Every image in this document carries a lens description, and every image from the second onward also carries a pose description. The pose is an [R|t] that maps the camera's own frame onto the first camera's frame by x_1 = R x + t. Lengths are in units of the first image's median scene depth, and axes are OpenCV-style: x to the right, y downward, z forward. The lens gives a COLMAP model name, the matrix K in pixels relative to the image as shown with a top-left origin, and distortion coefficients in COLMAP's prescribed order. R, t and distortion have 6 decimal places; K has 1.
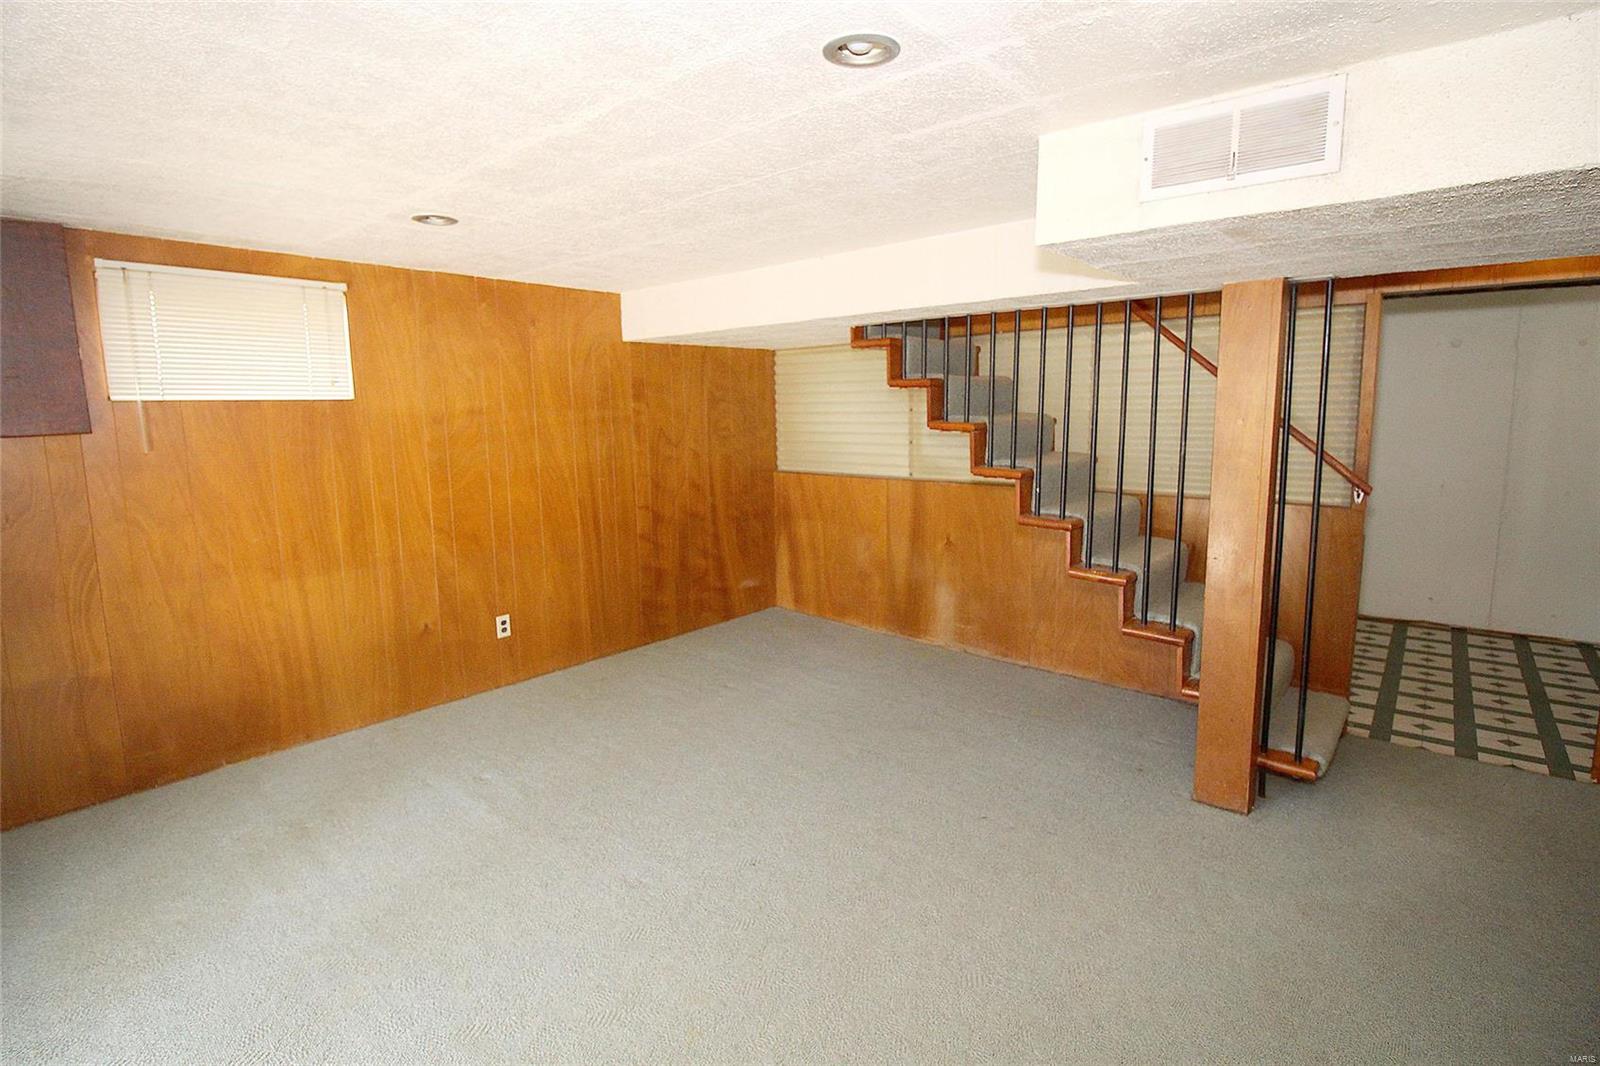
lens RADIAL K [[767.0, 0, 807.3], [0, 767.0, 505.0], [0, 0, 1]] dist [0.001973, -0.010468]
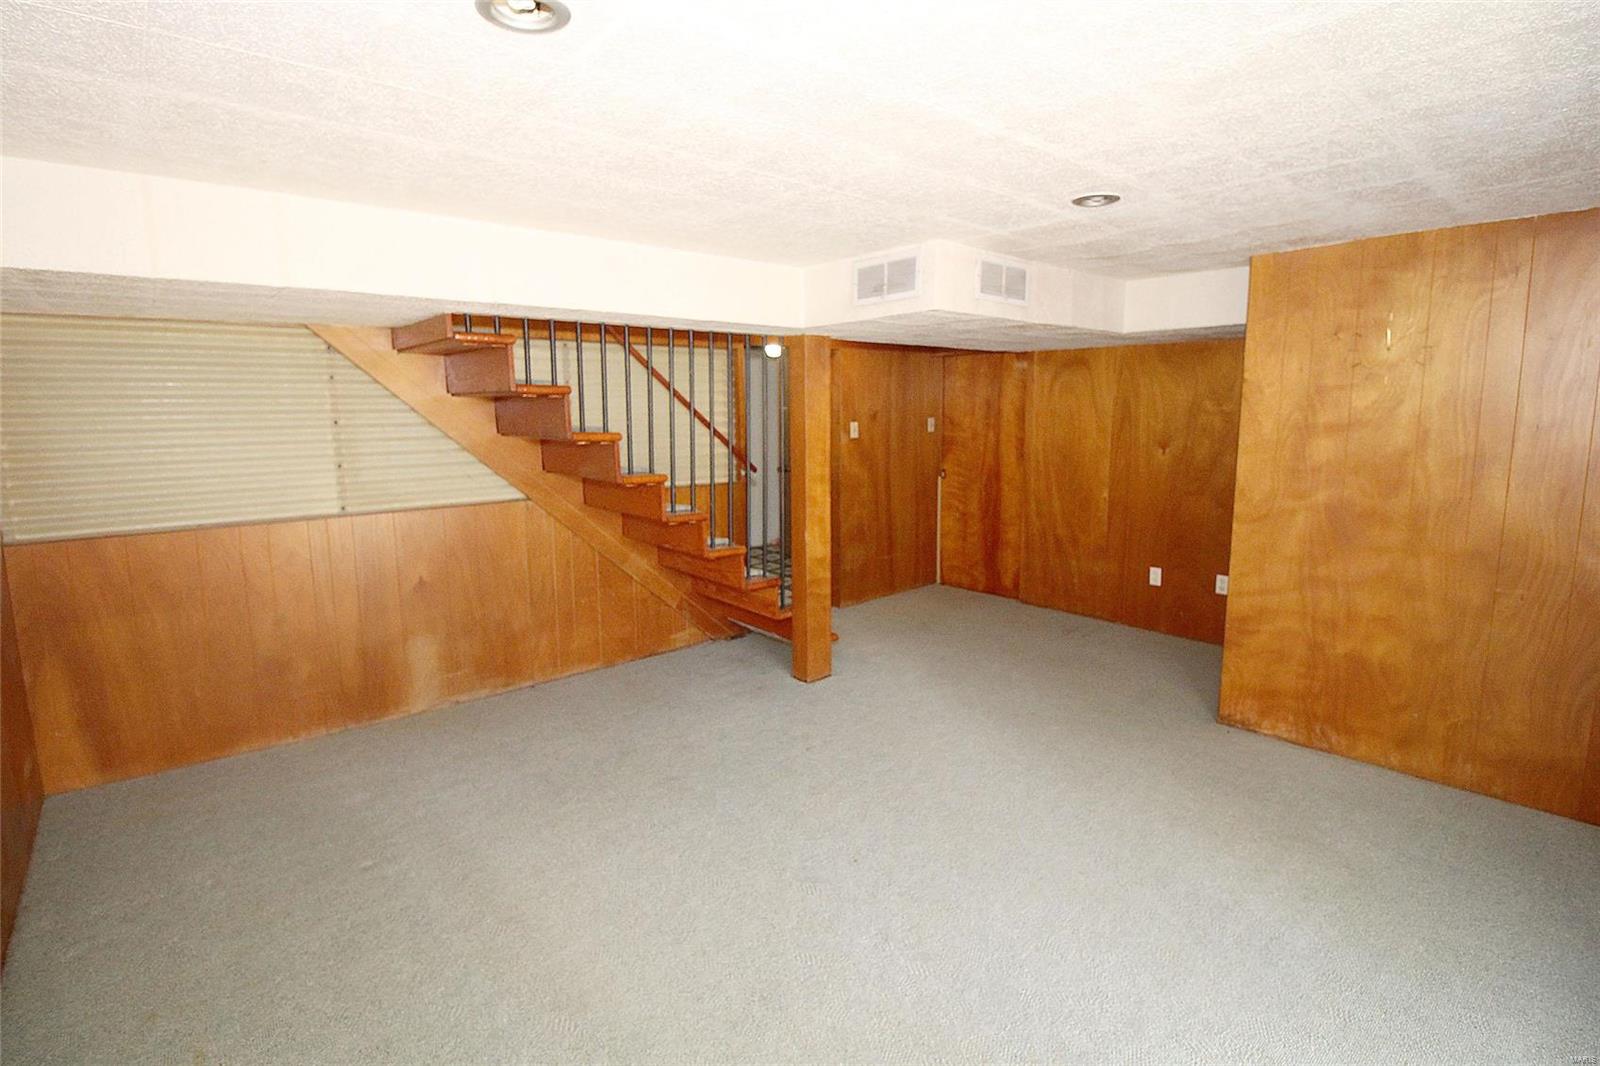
lens RADIAL K [[767.0, 0, 807.3], [0, 767.0, 505.0], [0, 0, 1]] dist [0.001973, -0.010468]
pose [[0.134389, -0.115792, 0.984140, -0.583373], [0.130353, 0.986585, 0.098280, -0.062399], [-0.982317, 0.115078, 0.147680, 0.487043]]
